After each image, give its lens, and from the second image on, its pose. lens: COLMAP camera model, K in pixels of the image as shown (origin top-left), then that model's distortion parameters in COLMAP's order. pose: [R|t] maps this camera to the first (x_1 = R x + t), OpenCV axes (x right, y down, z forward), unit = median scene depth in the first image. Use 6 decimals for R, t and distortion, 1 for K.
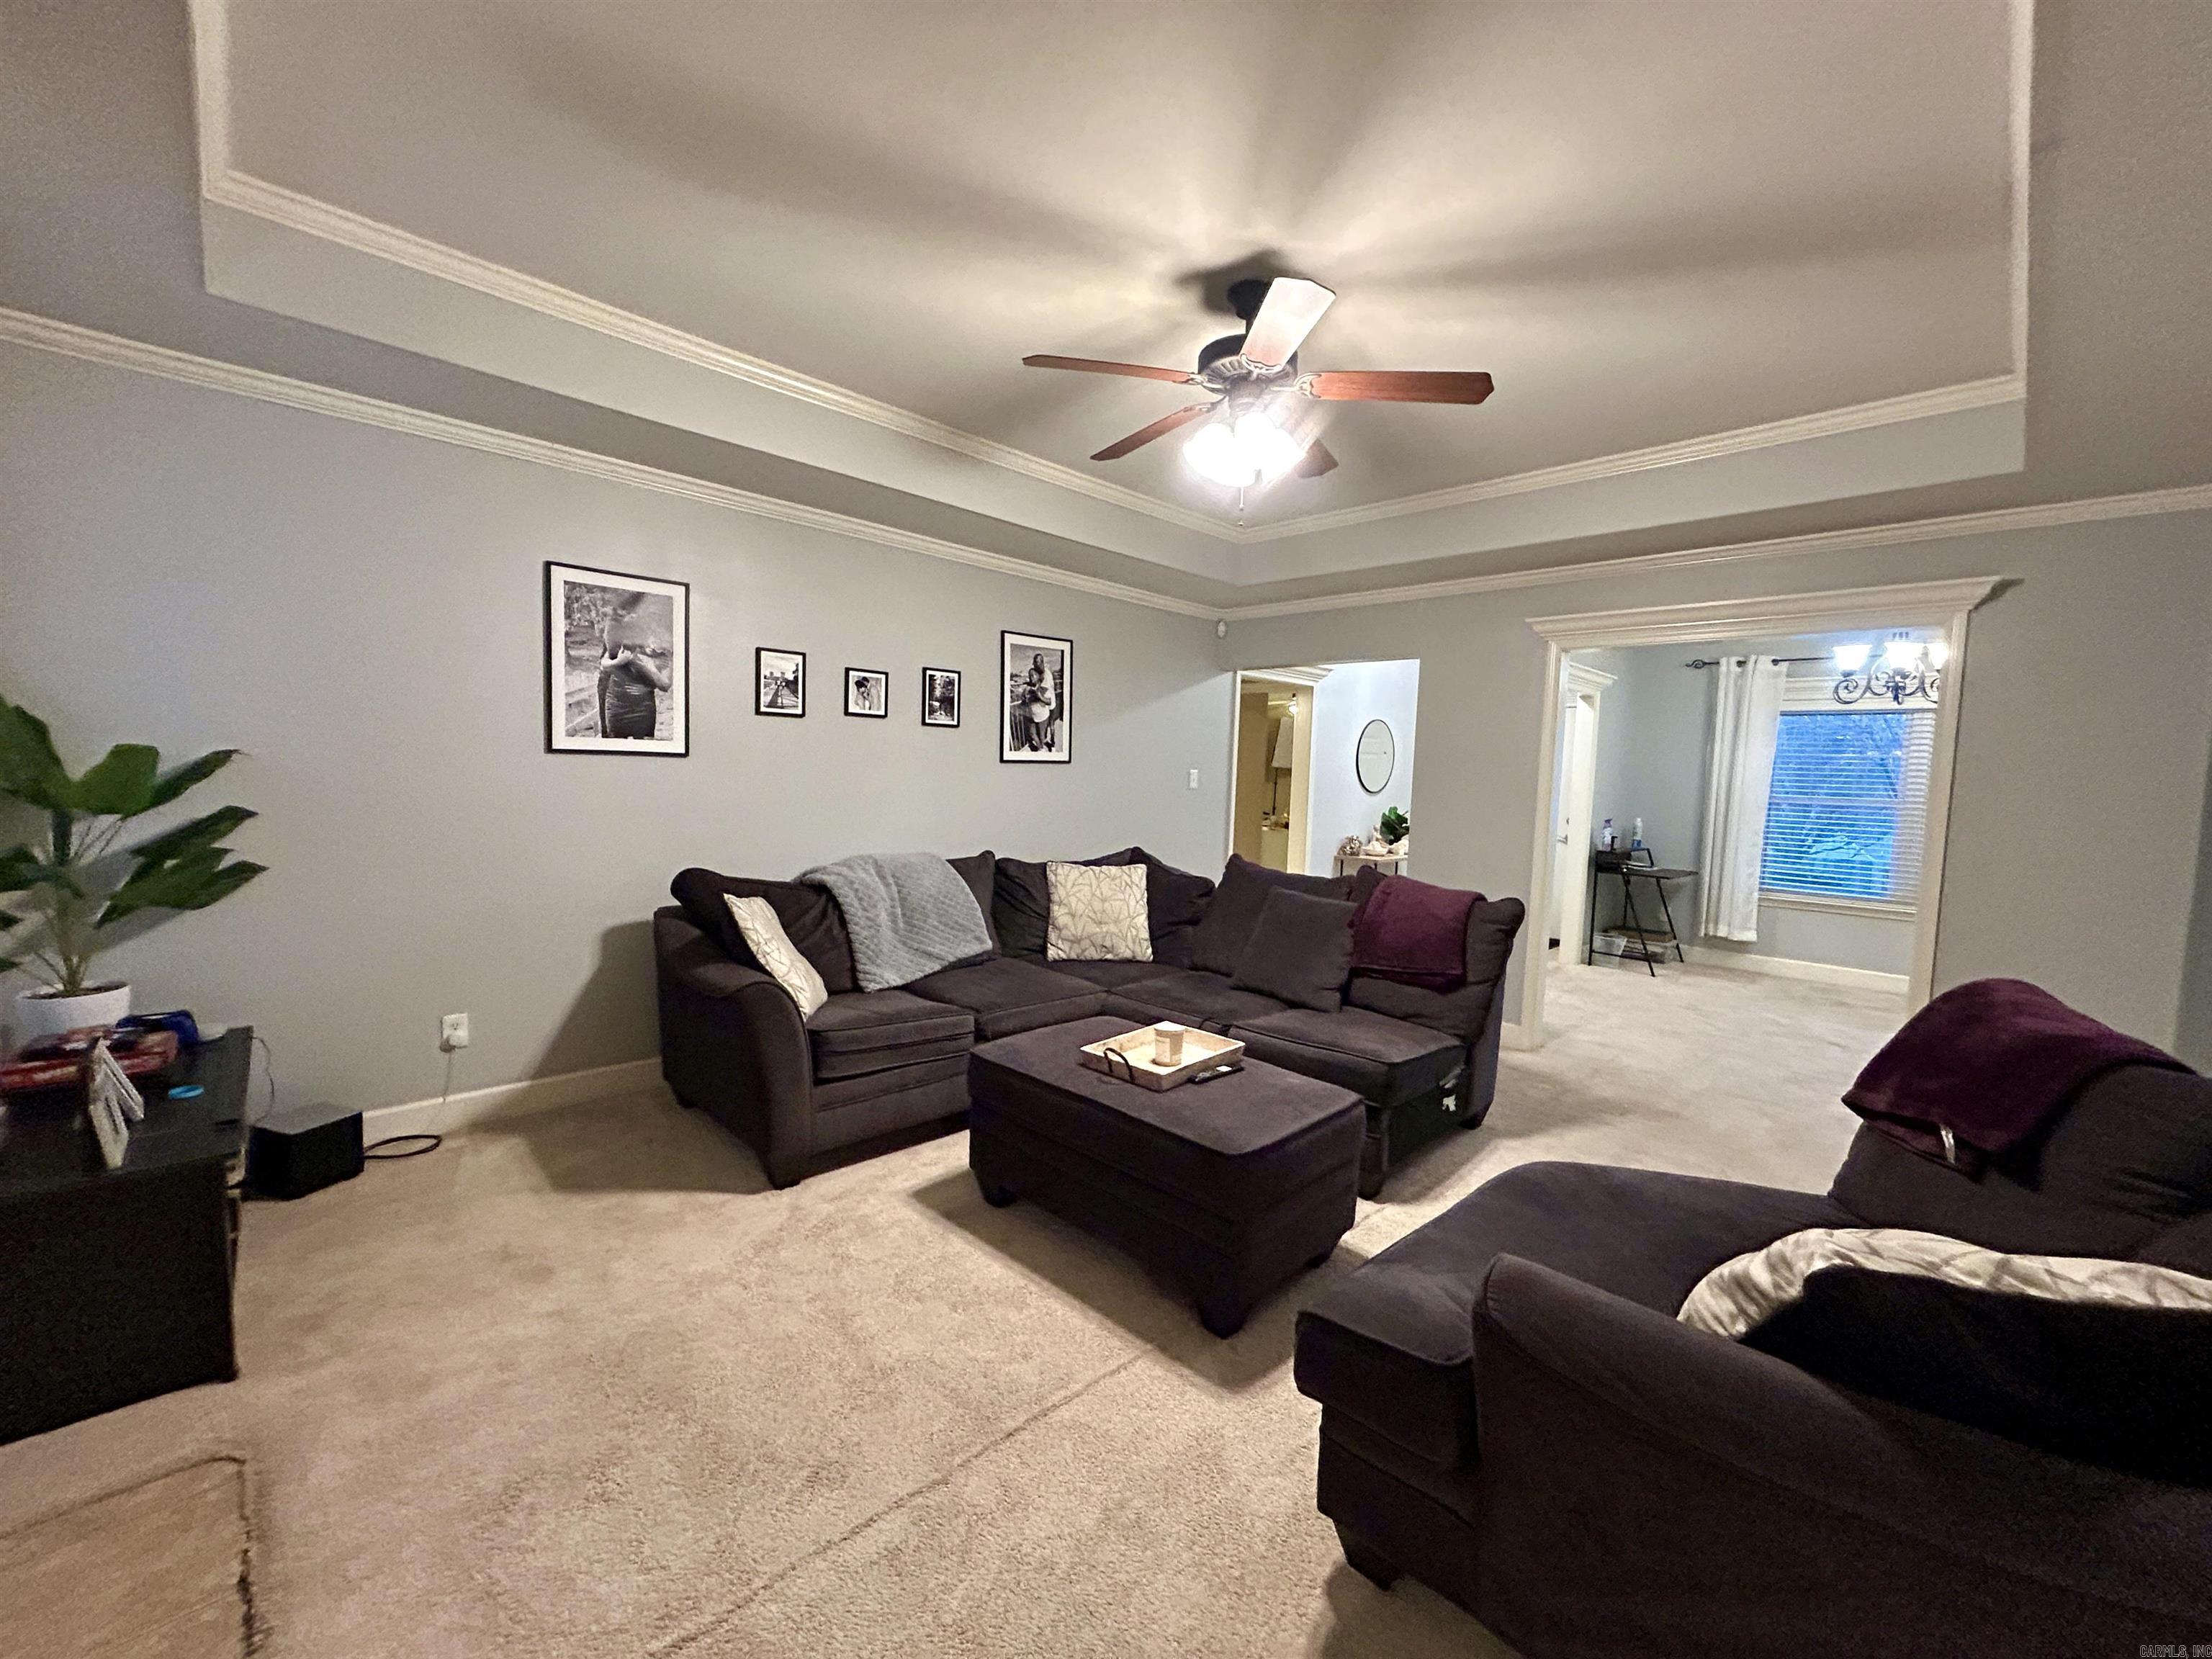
lens RADIAL K [[895.9, 0, 1104.8], [0, 895.9, 833.0], [0, 0, 1]] dist [-0.002291, 0.000351]
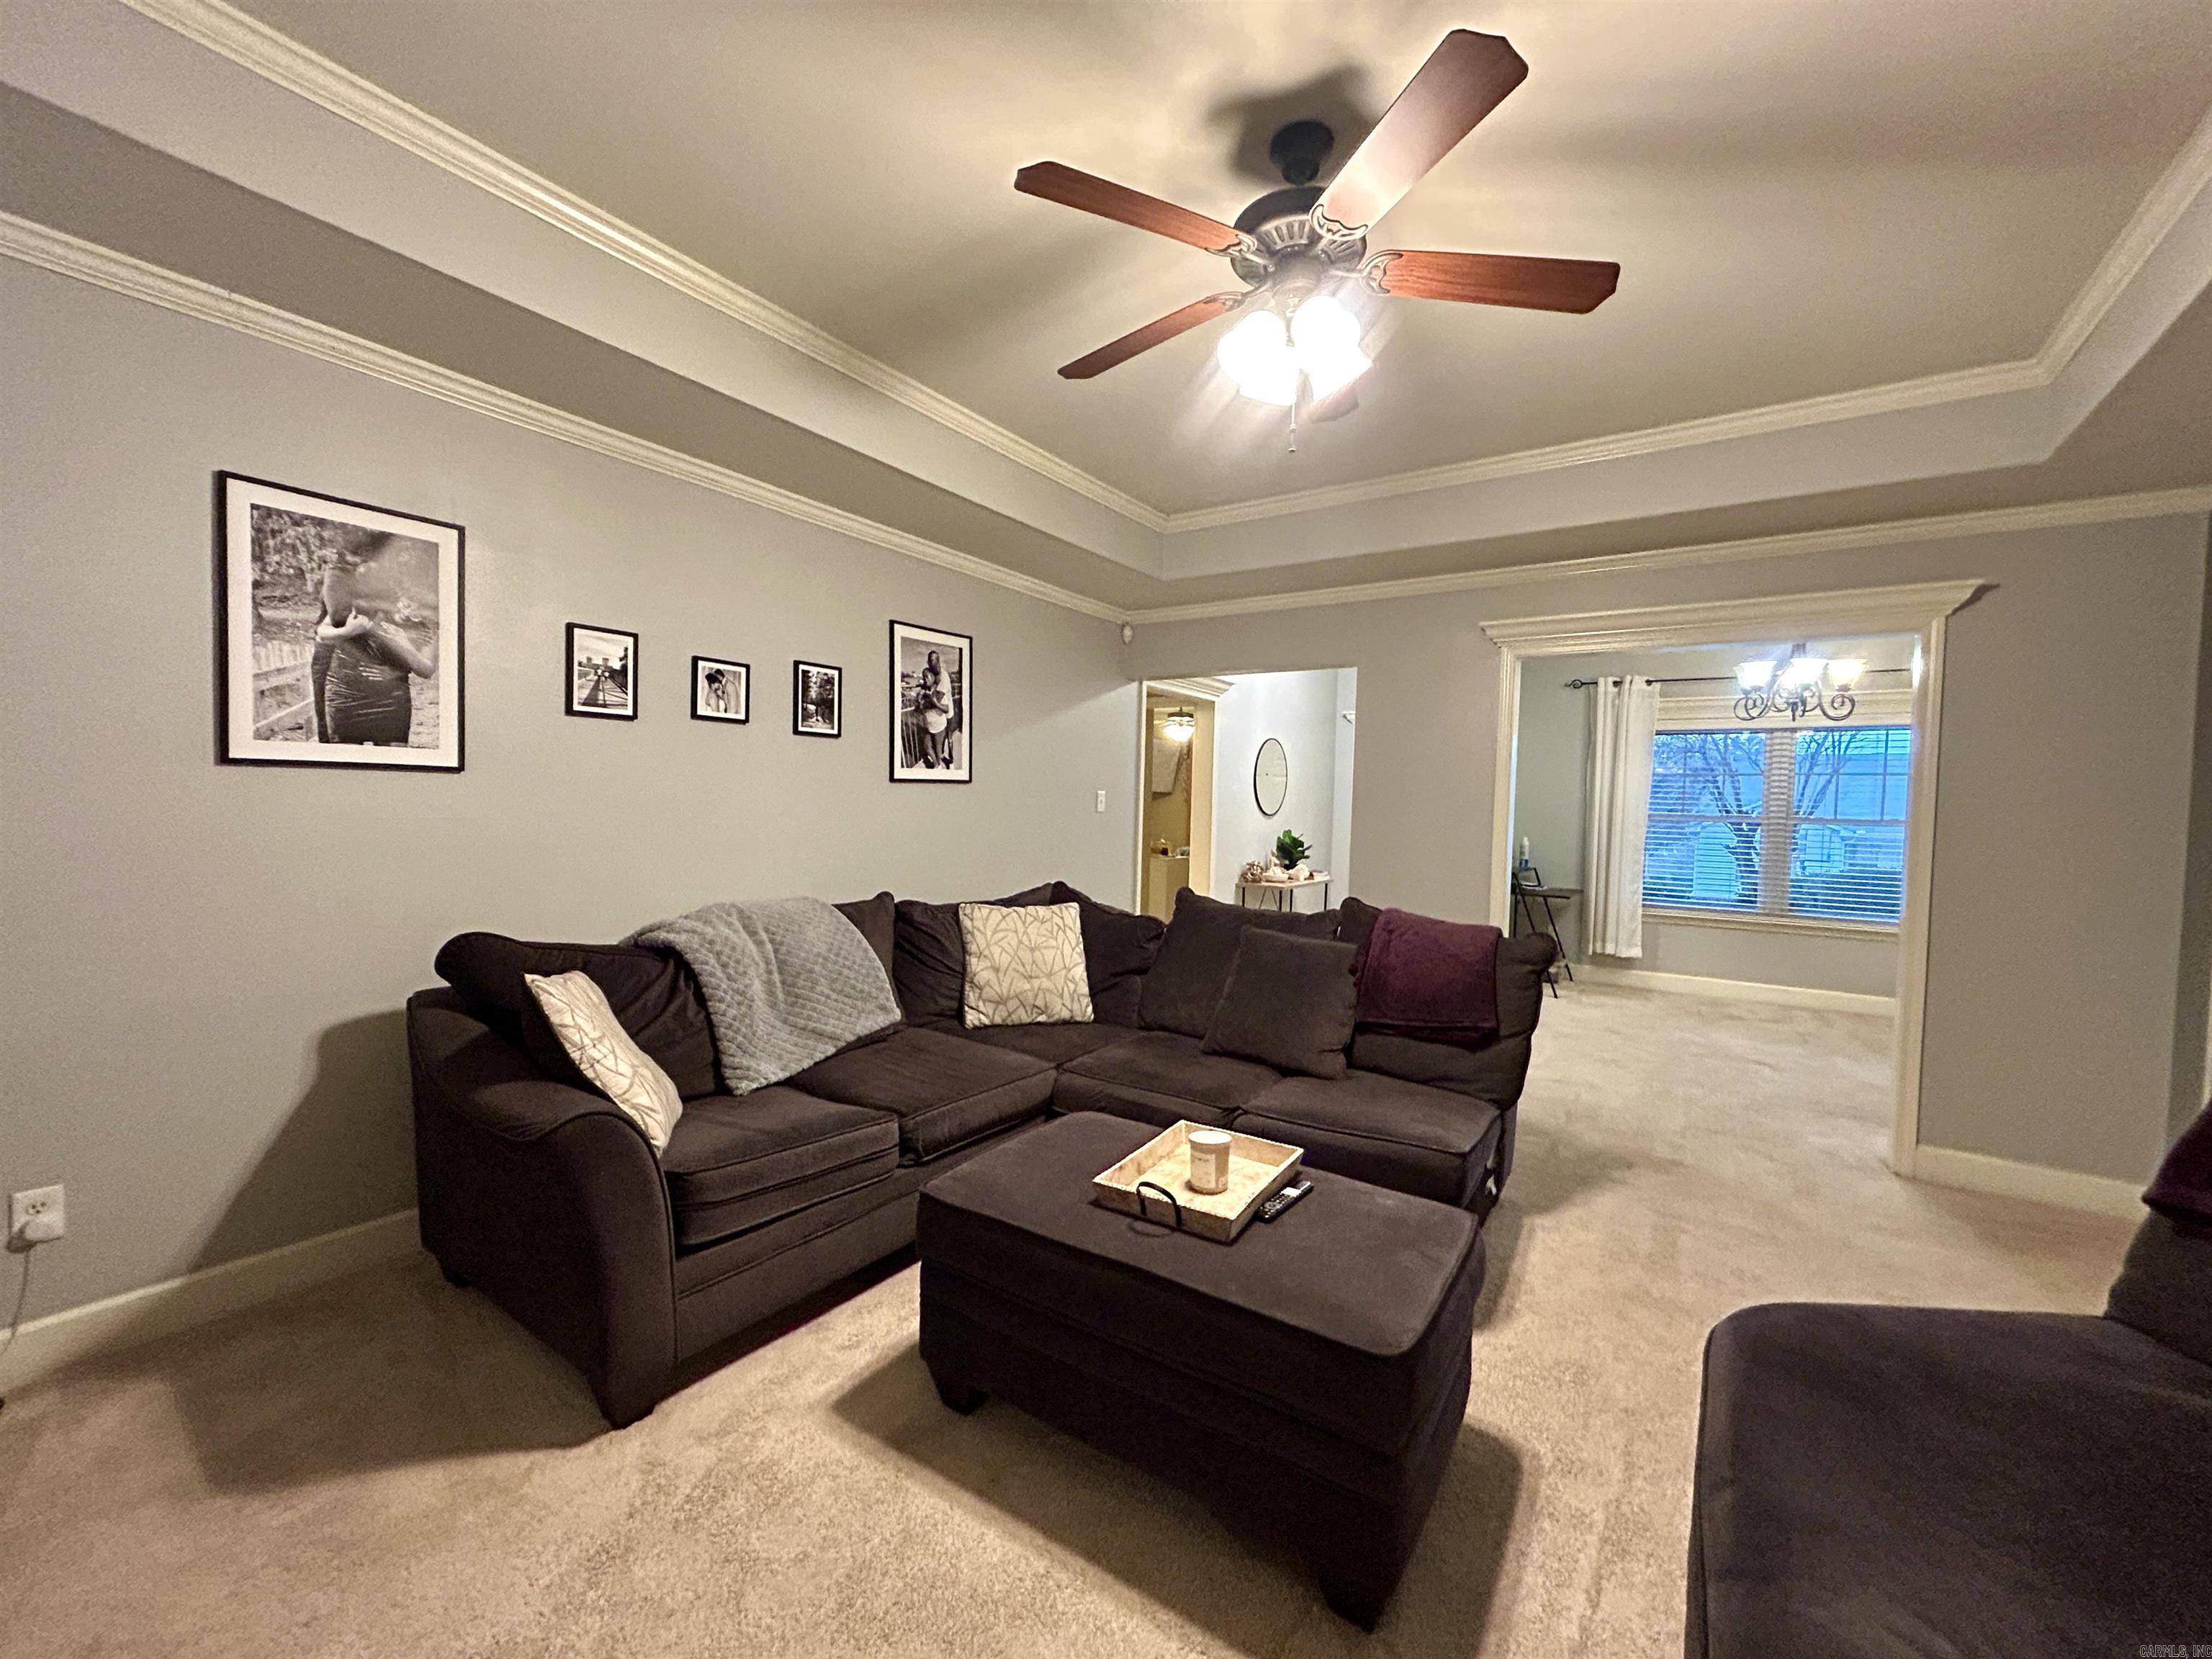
lens RADIAL K [[899.0, 0, 1106.2], [0, 899.0, 833.3], [0, 0, 1]] dist [-0.000613, 0.000962]
pose [[0.981906, -0.015817, 0.188705, -0.104740], [0.021473, 0.999378, -0.027966, -0.006659], [-0.188145, 0.031512, 0.981636, 0.218190]]
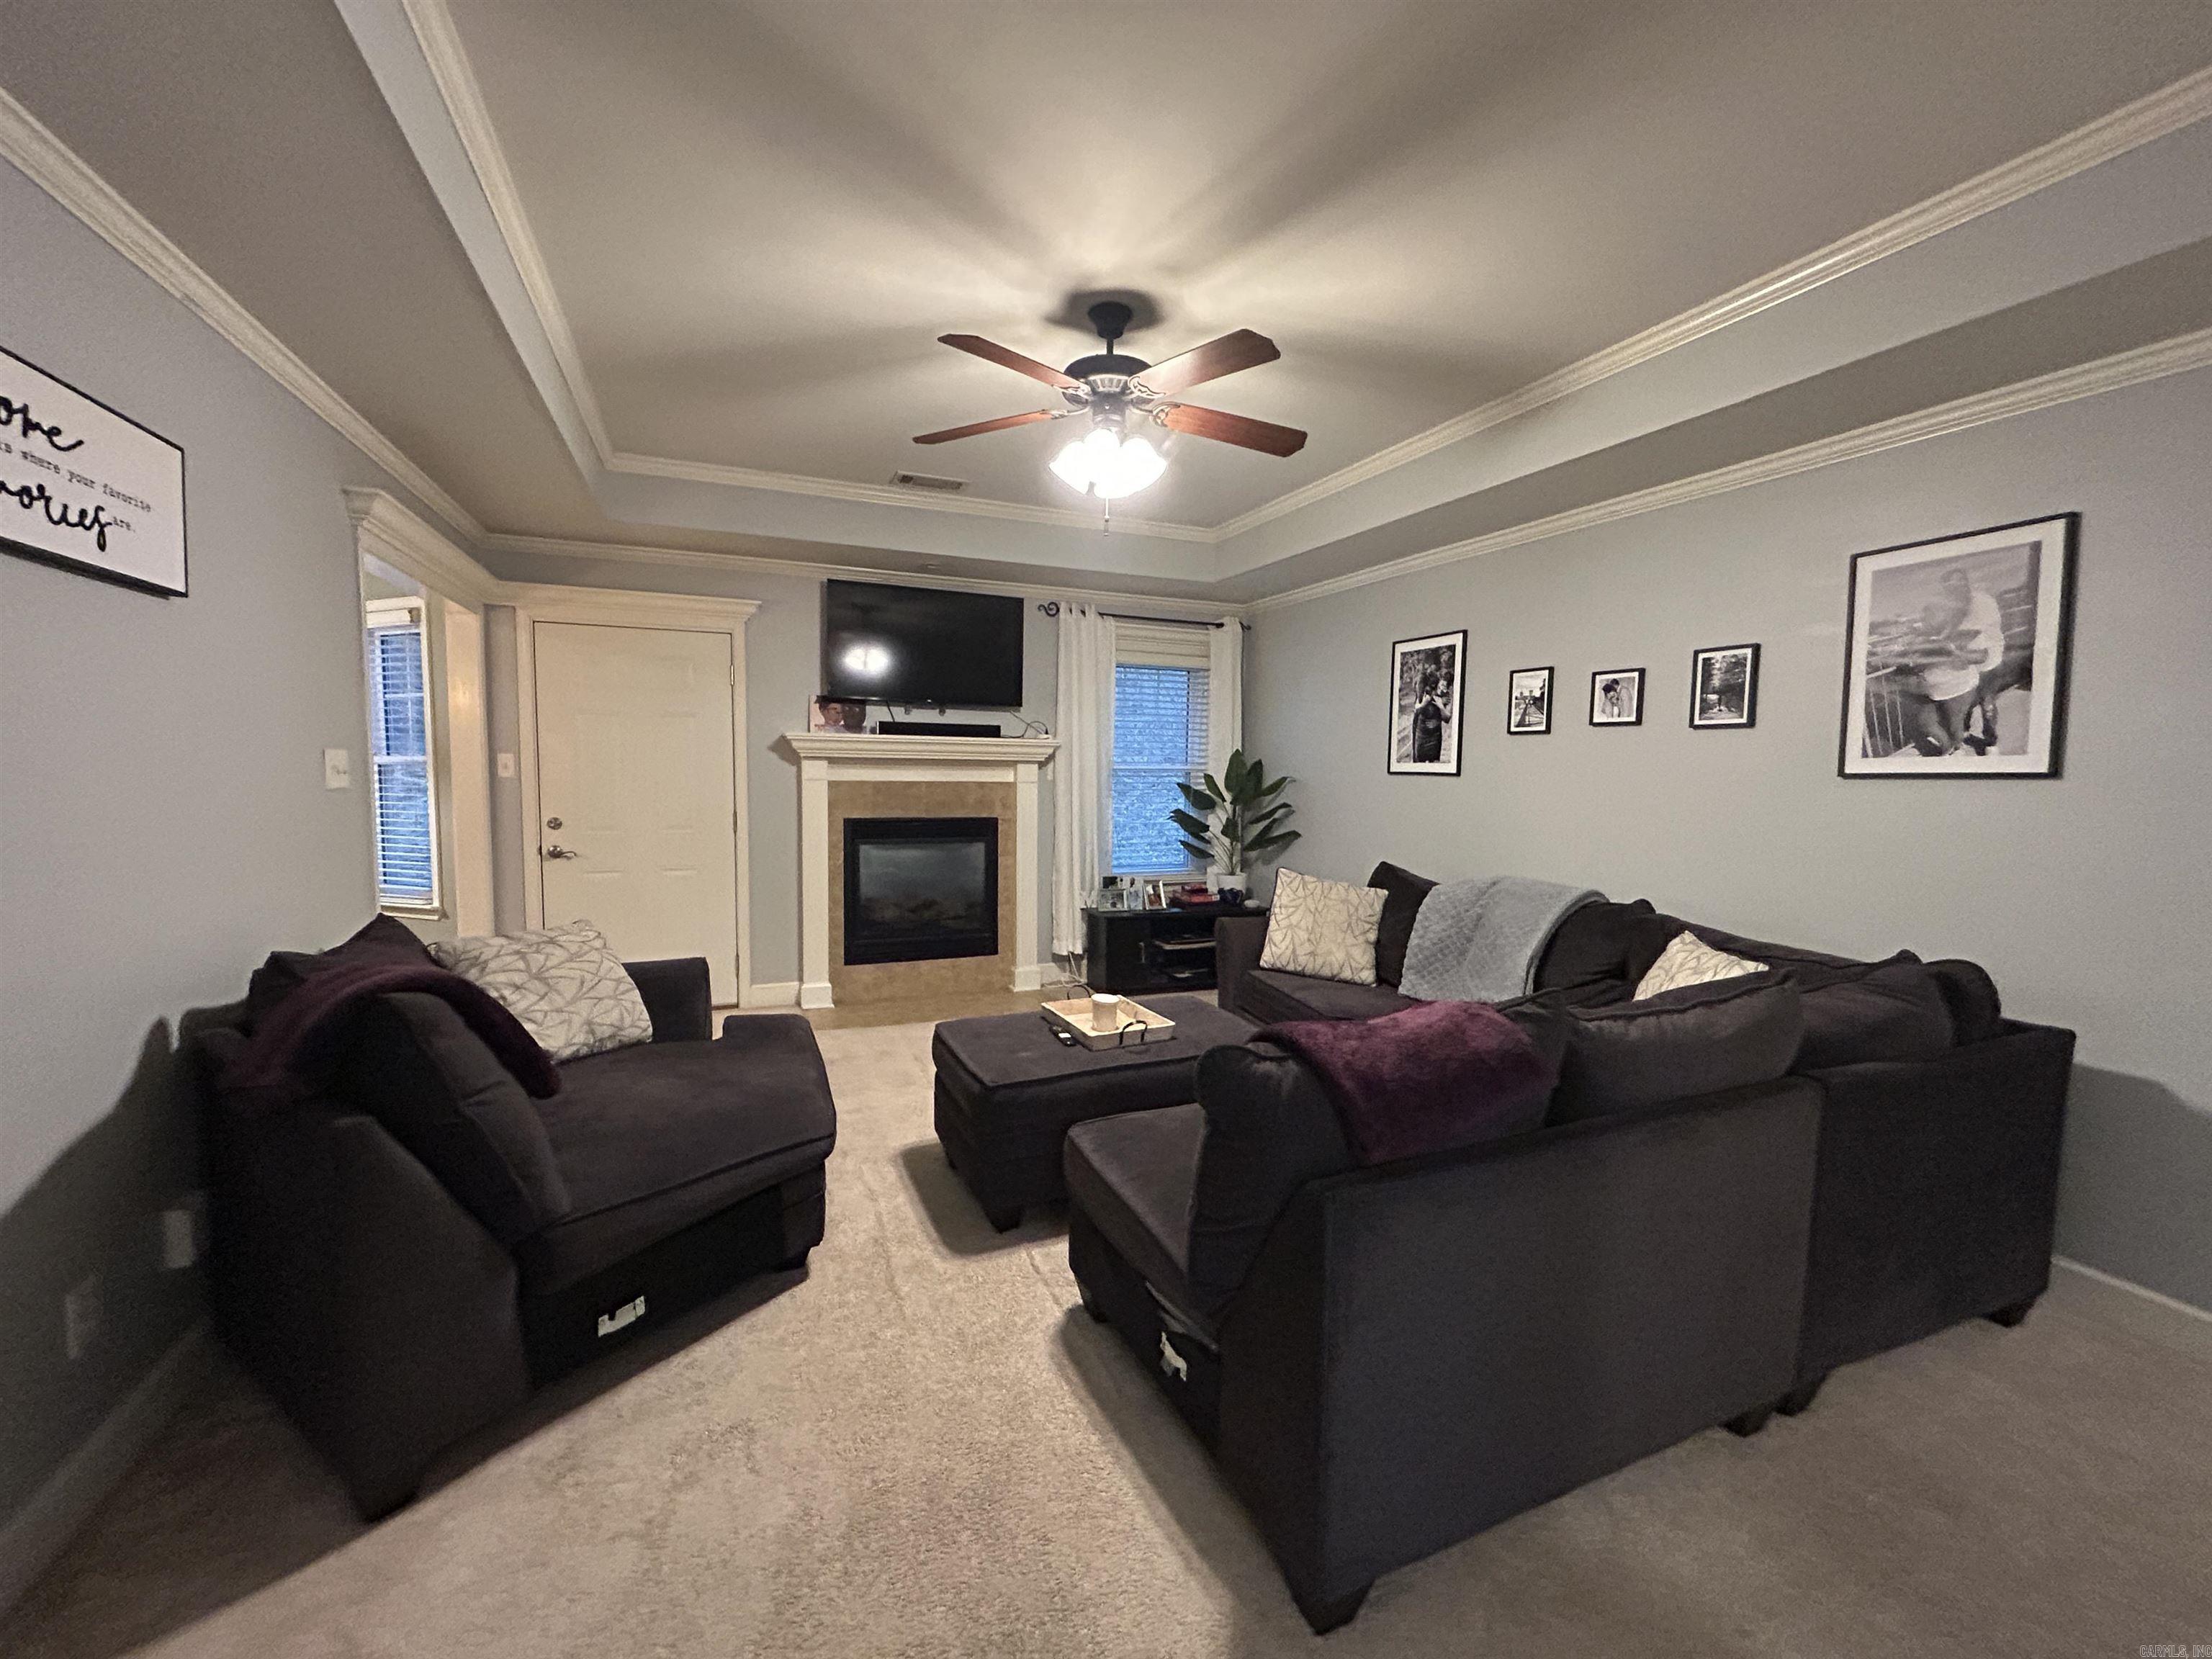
lens RADIAL K [[899.0, 0, 1106.2], [0, 899.0, 833.3], [0, 0, 1]] dist [-0.000613, 0.000962]
pose [[-0.370727, 0.031147, -0.928219, 0.823095], [-0.096100, 0.992786, 0.071696, -0.050851], [0.923757, 0.115781, -0.365059, 1.026575]]
